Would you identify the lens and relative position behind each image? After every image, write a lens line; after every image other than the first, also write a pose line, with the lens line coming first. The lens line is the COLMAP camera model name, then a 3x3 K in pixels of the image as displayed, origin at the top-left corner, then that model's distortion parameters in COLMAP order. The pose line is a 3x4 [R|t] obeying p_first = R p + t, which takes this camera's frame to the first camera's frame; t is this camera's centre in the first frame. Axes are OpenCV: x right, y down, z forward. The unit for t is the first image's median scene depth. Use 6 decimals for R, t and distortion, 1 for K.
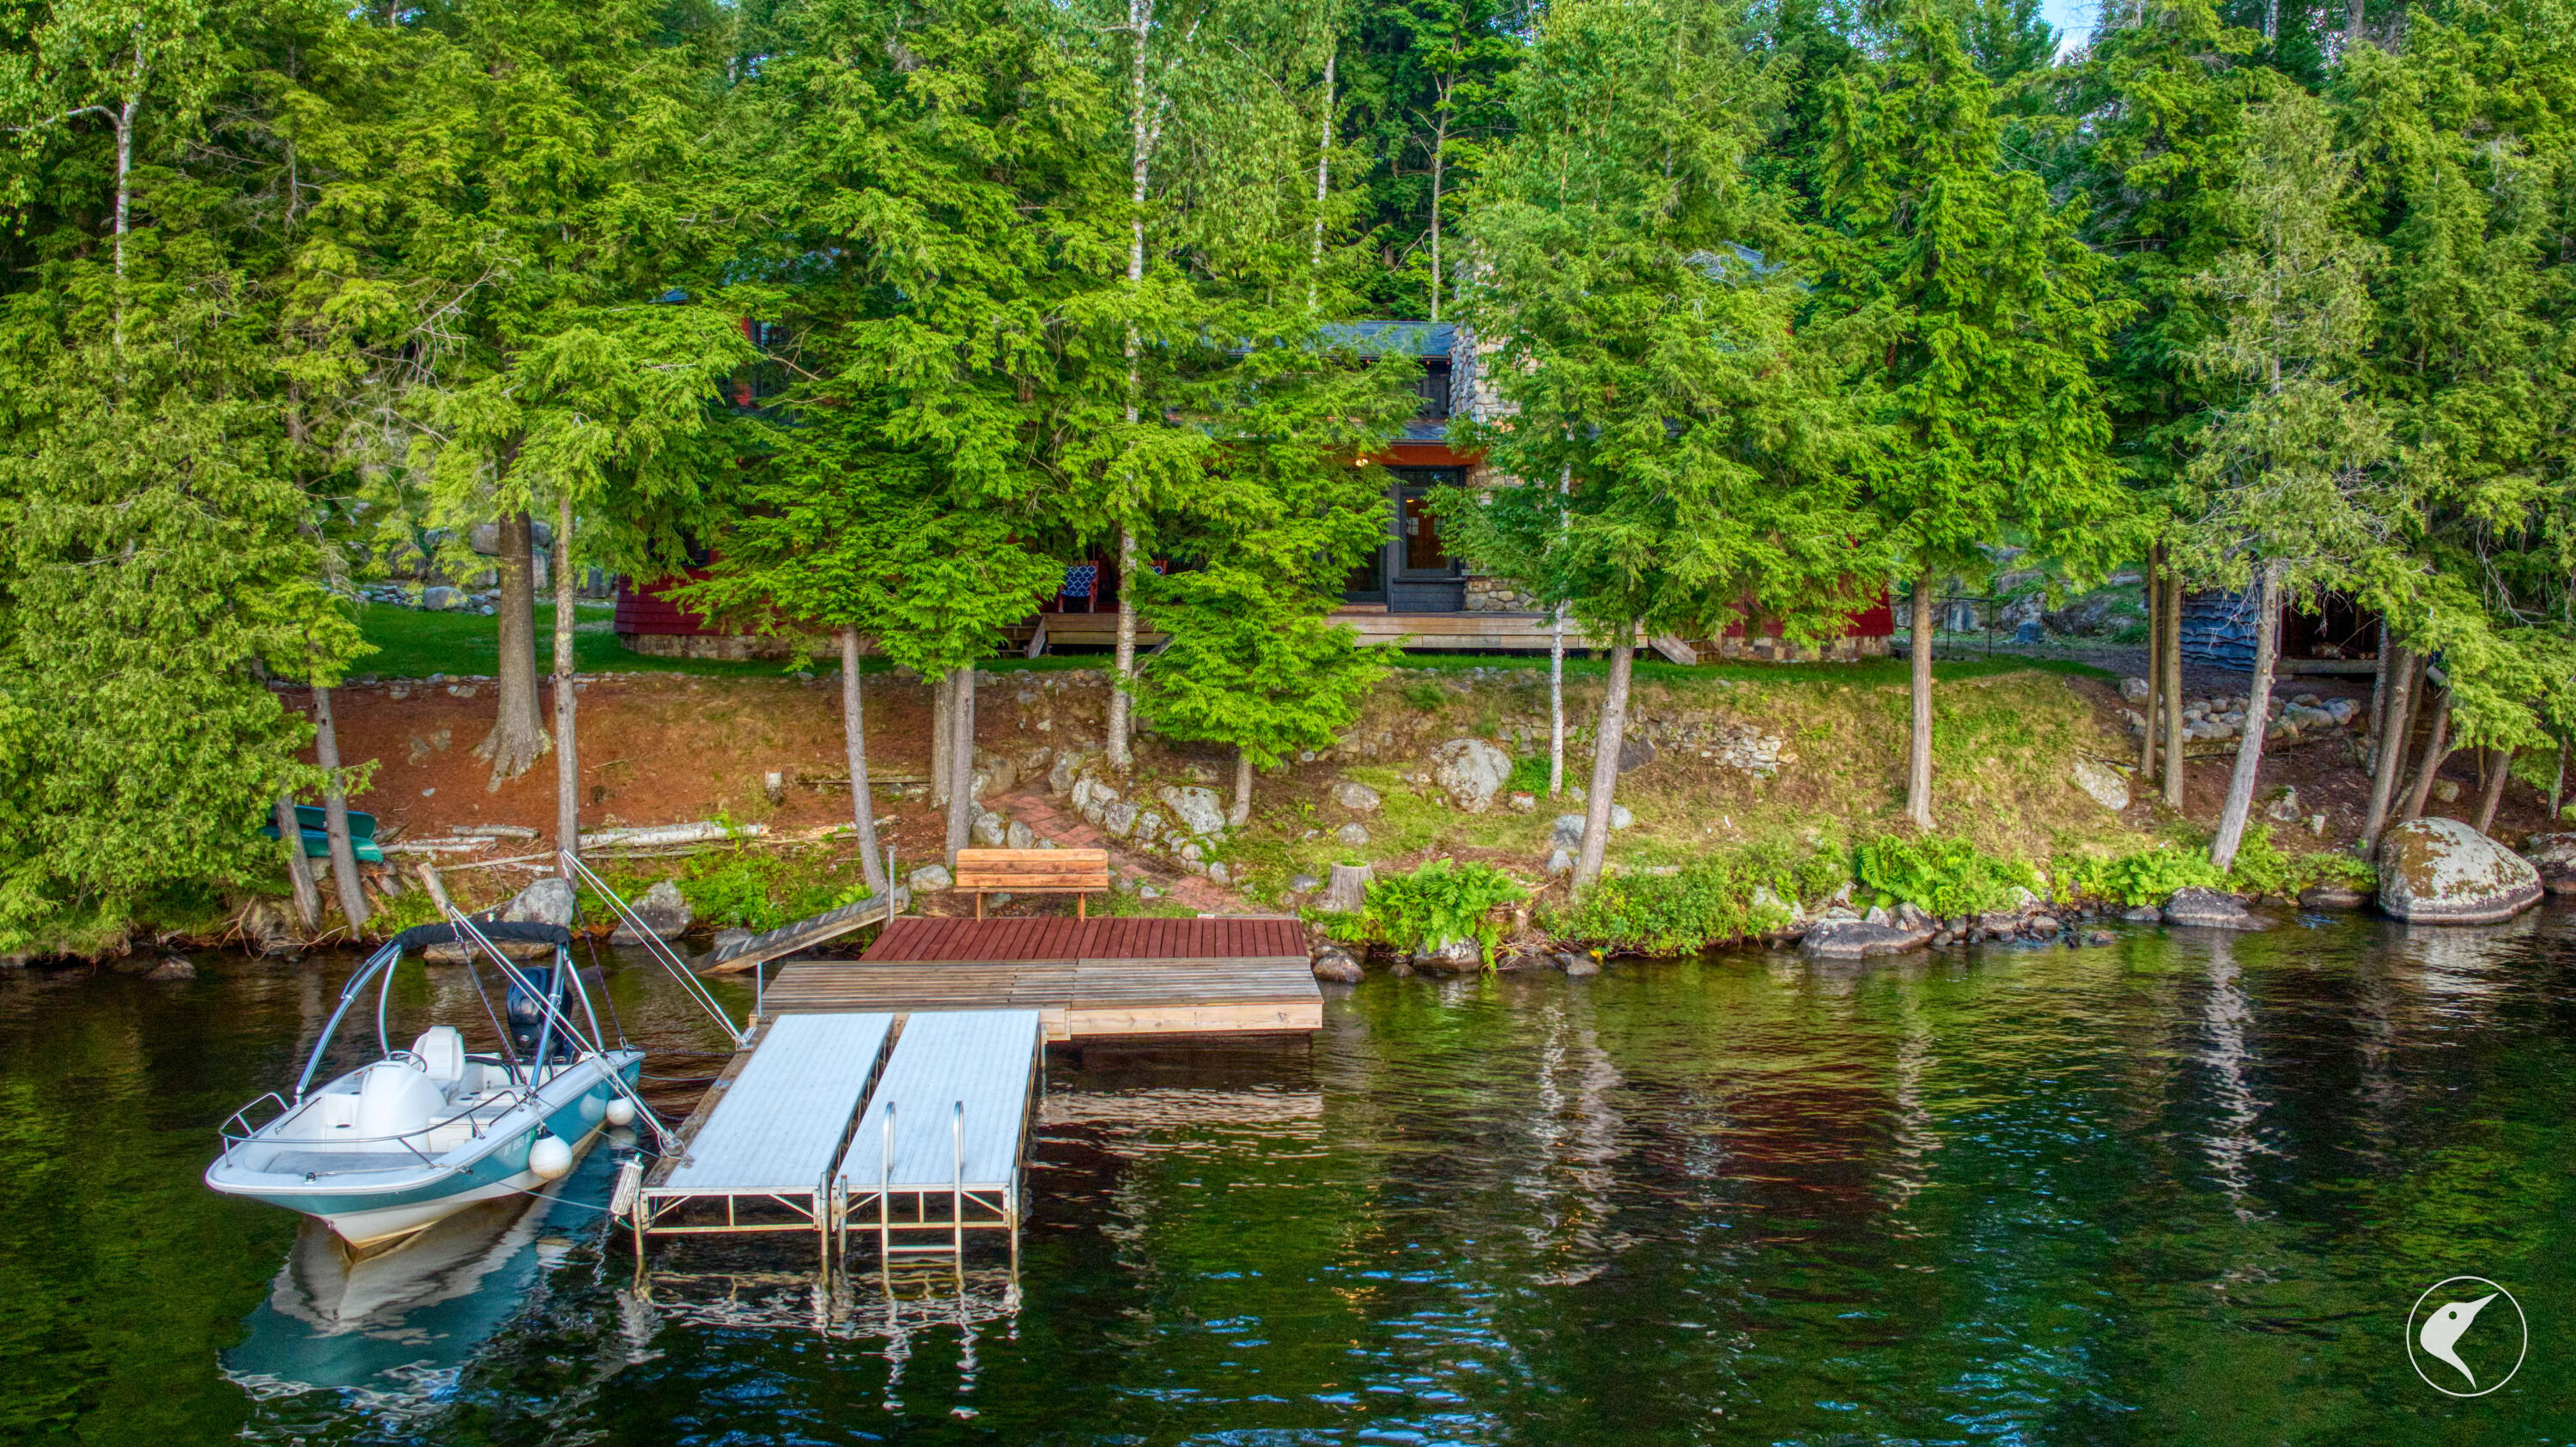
lens RADIAL K [[1799.3, 0, 1288.0], [0, 1799.3, 723.5], [0, 0, 1]] dist [-0.120078, -0.000259]
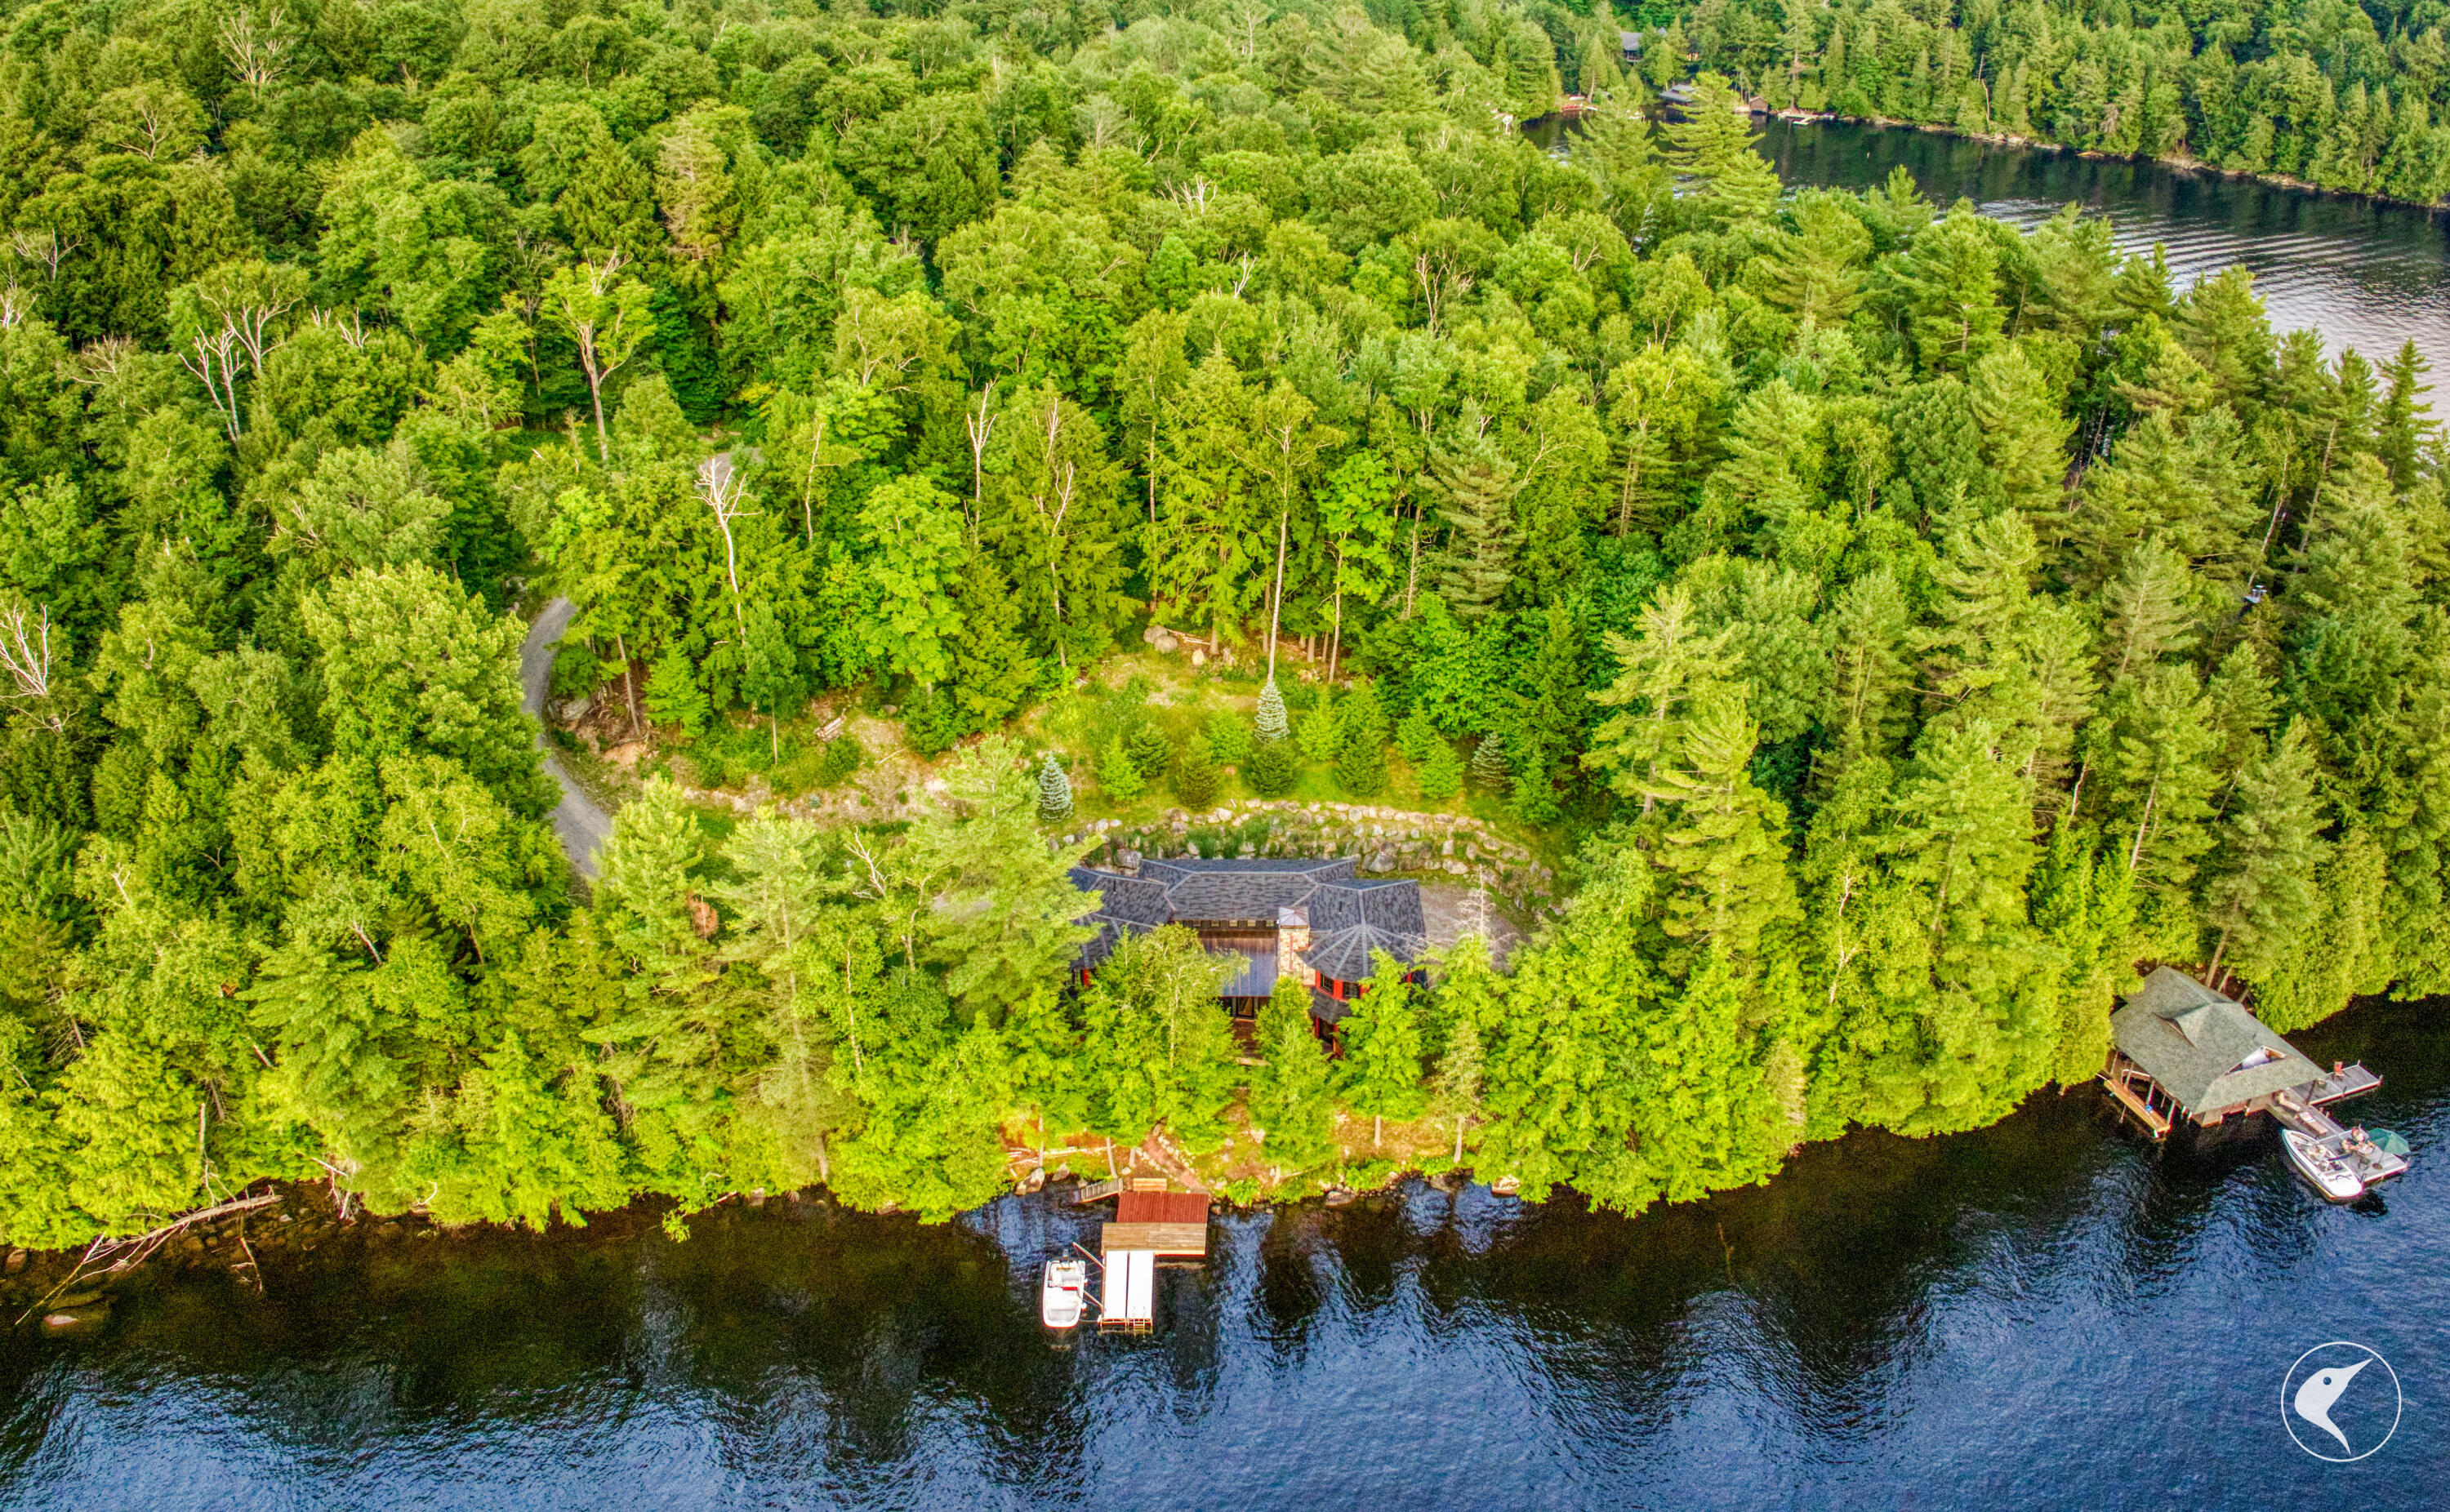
lens RADIAL K [[1819.4, 0, 1213.8], [0, 1819.4, 745.7], [0, 0, 1]] dist [-0.103658, -0.003461]
pose [[0.995934, 0.036865, -0.082192, 0.367020], [-0.001974, 0.921134, 0.389241, -2.821233], [0.090059, -0.387496, 0.917462, -2.860567]]
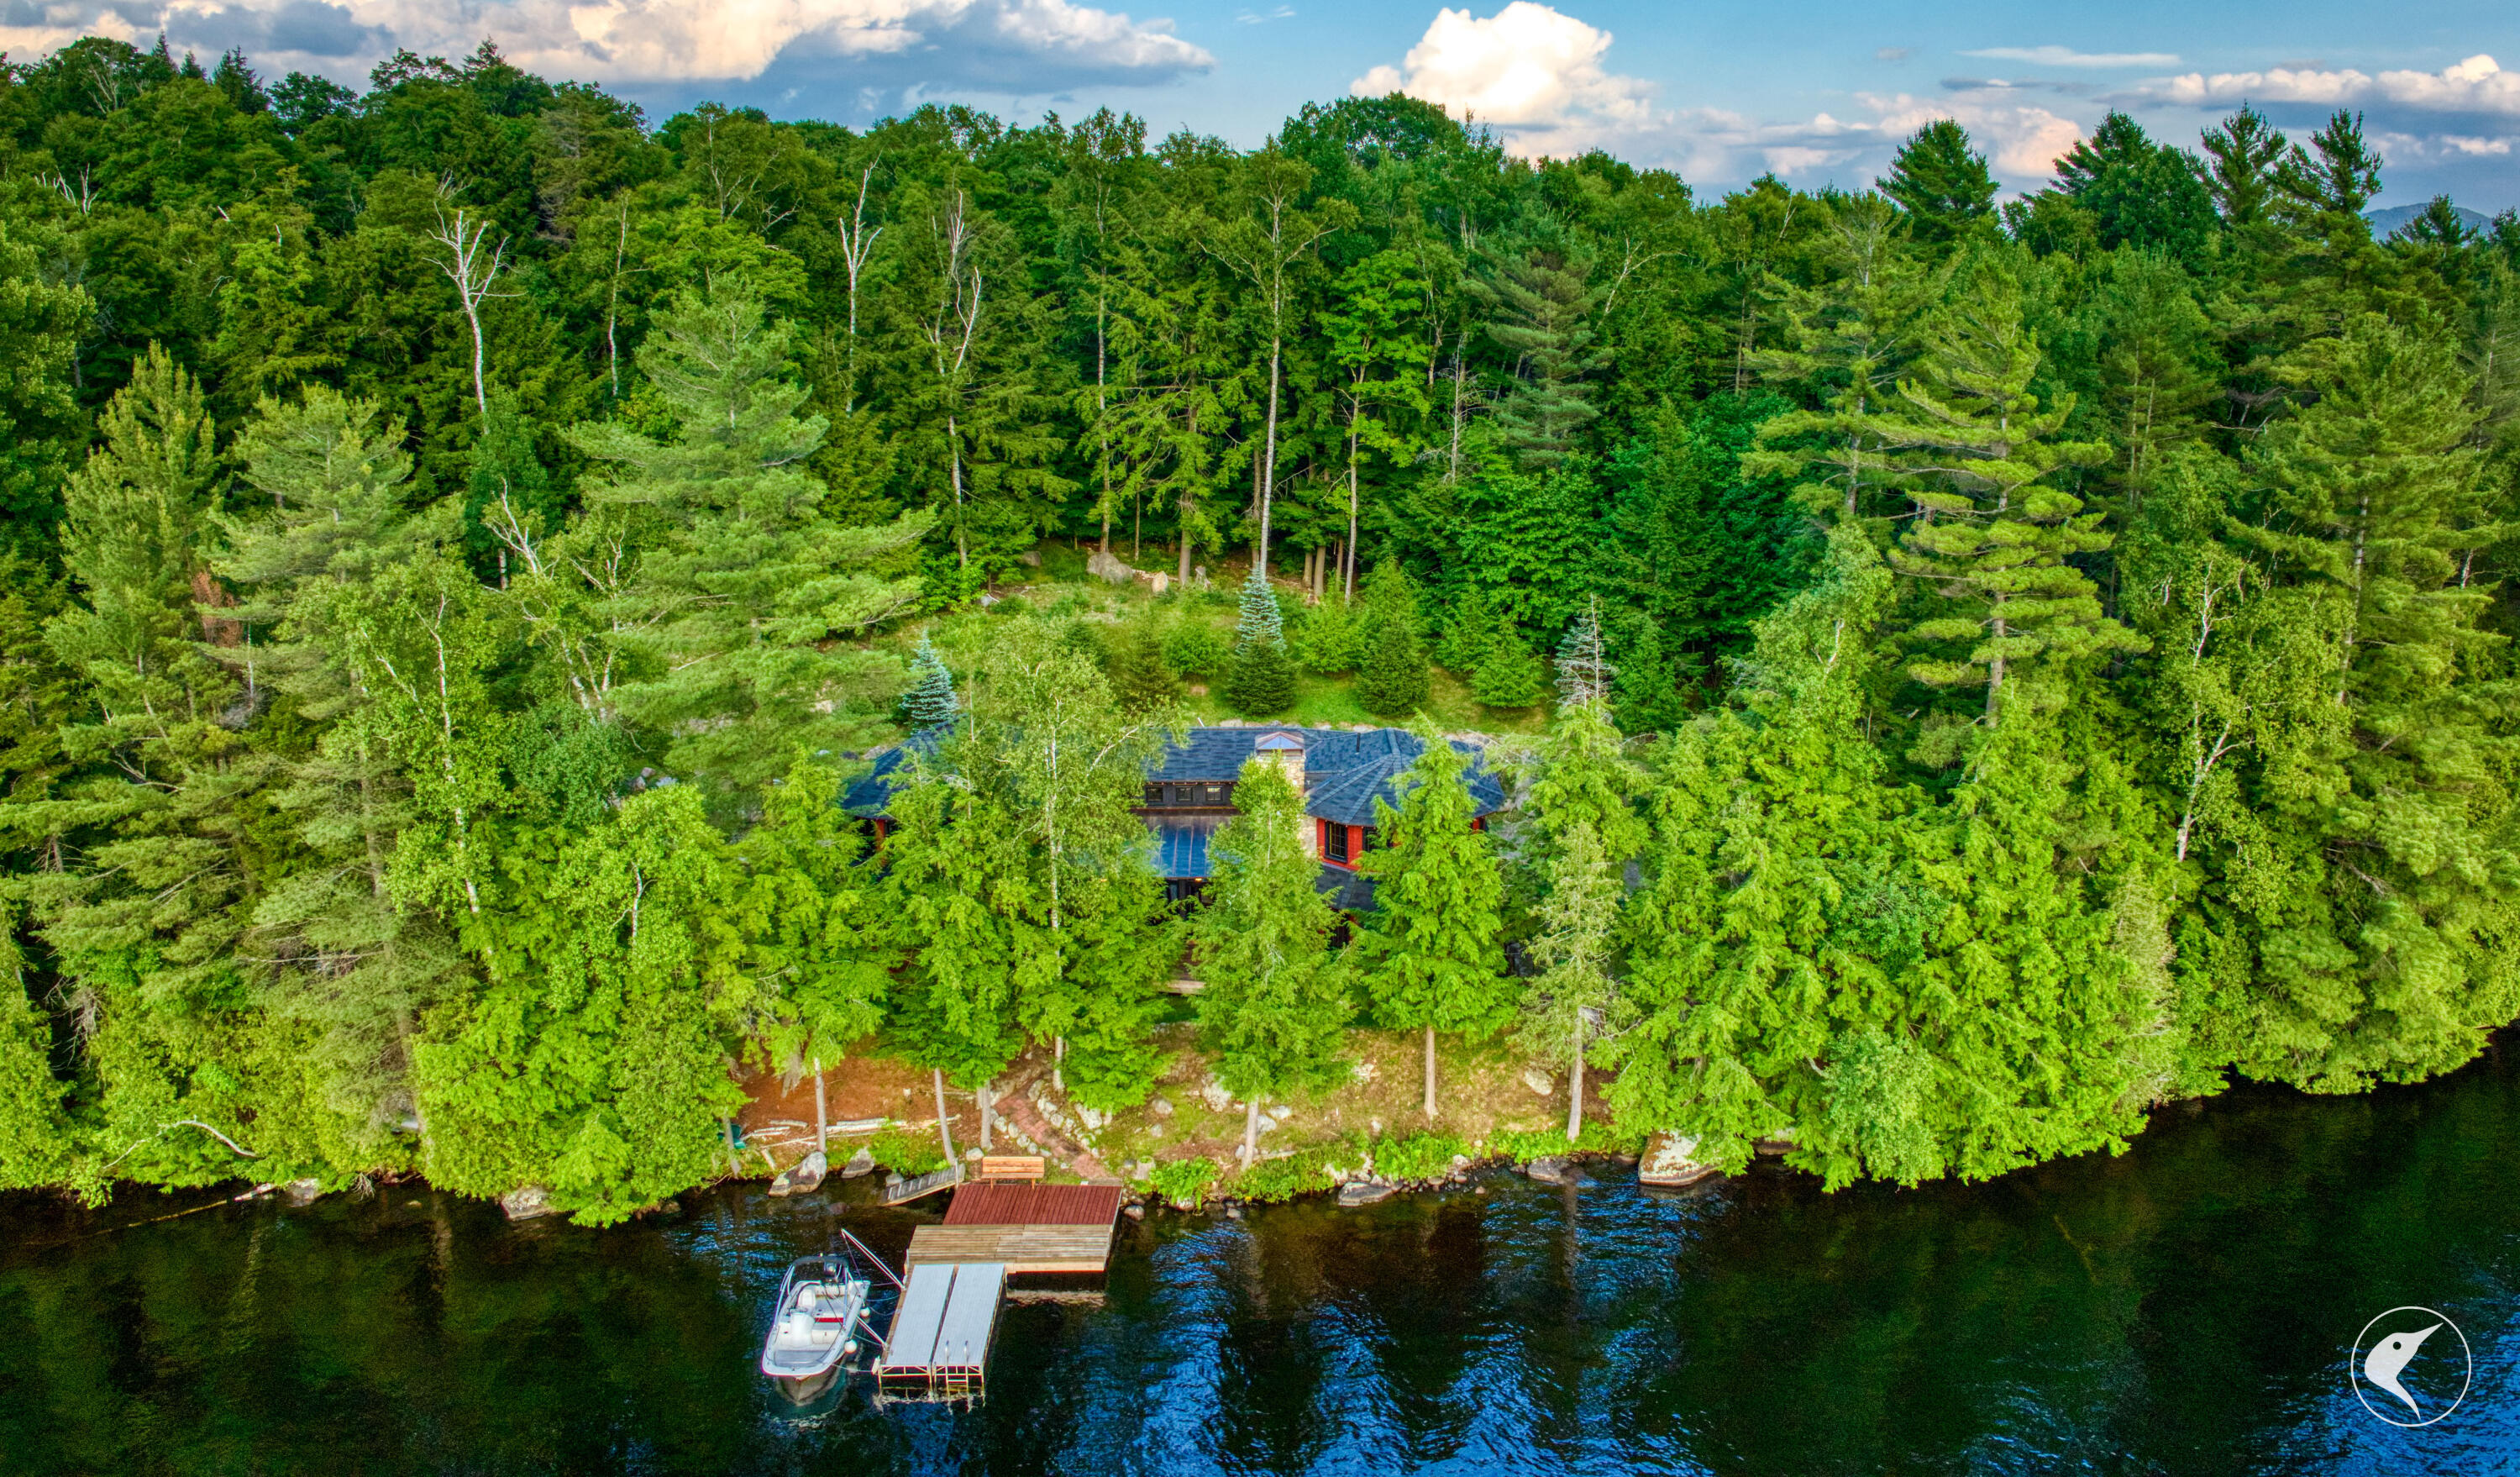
lens RADIAL K [[1810.6, 0, 1325.0], [0, 1810.6, 734.2], [0, 0, 1]] dist [-0.108078, -0.008658]
pose [[0.998785, 0.010977, -0.048040, 0.410276], [-0.003357, 0.987768, 0.155893, -0.919378], [0.049163, -0.155542, 0.986605, -1.362383]]
